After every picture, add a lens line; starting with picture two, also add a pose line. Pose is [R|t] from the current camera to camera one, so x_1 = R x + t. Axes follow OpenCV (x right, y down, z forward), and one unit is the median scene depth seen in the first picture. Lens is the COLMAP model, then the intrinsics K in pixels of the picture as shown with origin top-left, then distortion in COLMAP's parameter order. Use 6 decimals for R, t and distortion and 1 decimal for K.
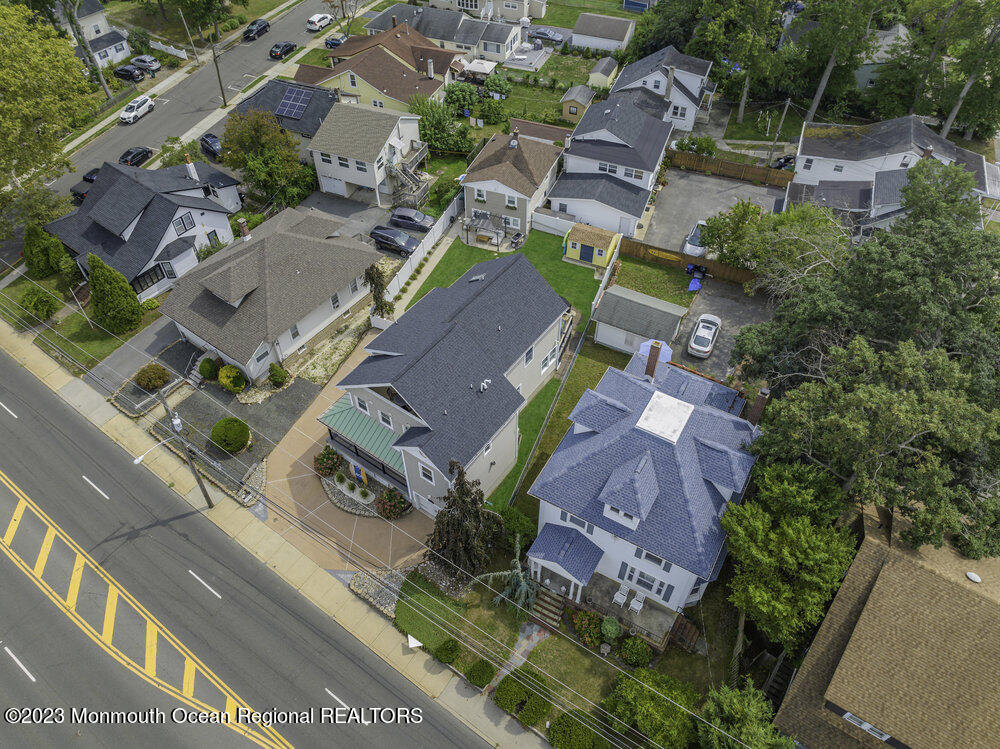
lens RADIAL K [[706.6, 0, 500.0], [0, 706.6, 374.5], [0, 0, 1]] dist [-0.038755, 0.003568]
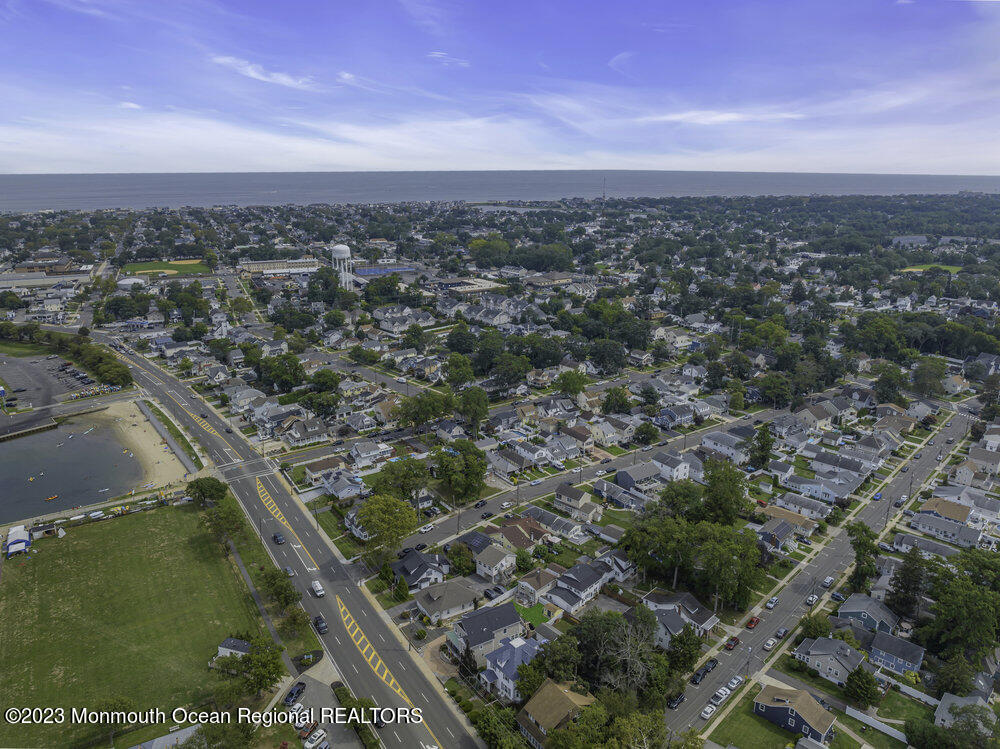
lens RADIAL K [[706.6, 0, 500.0], [0, 706.6, 374.5], [0, 0, 1]] dist [-0.038755, 0.003568]
pose [[0.925443, 0.115965, -0.360705, 0.837139], [-0.288299, 0.833246, -0.471789, 0.419085], [0.245844, 0.540605, 0.804554, -1.852641]]
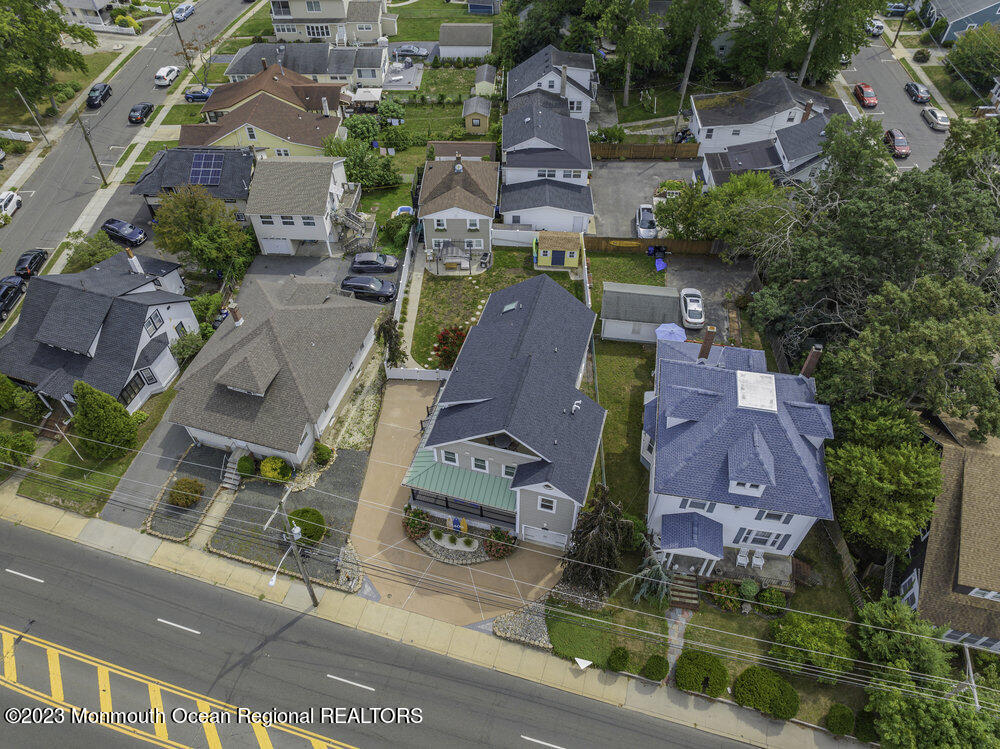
lens RADIAL K [[706.6, 0, 500.0], [0, 706.6, 374.5], [0, 0, 1]] dist [-0.038755, 0.003568]
pose [[0.941288, -0.255955, 0.220147, -0.223928], [0.253622, 0.966505, 0.039294, -0.065254], [-0.222830, 0.018847, 0.974675, 0.003183]]
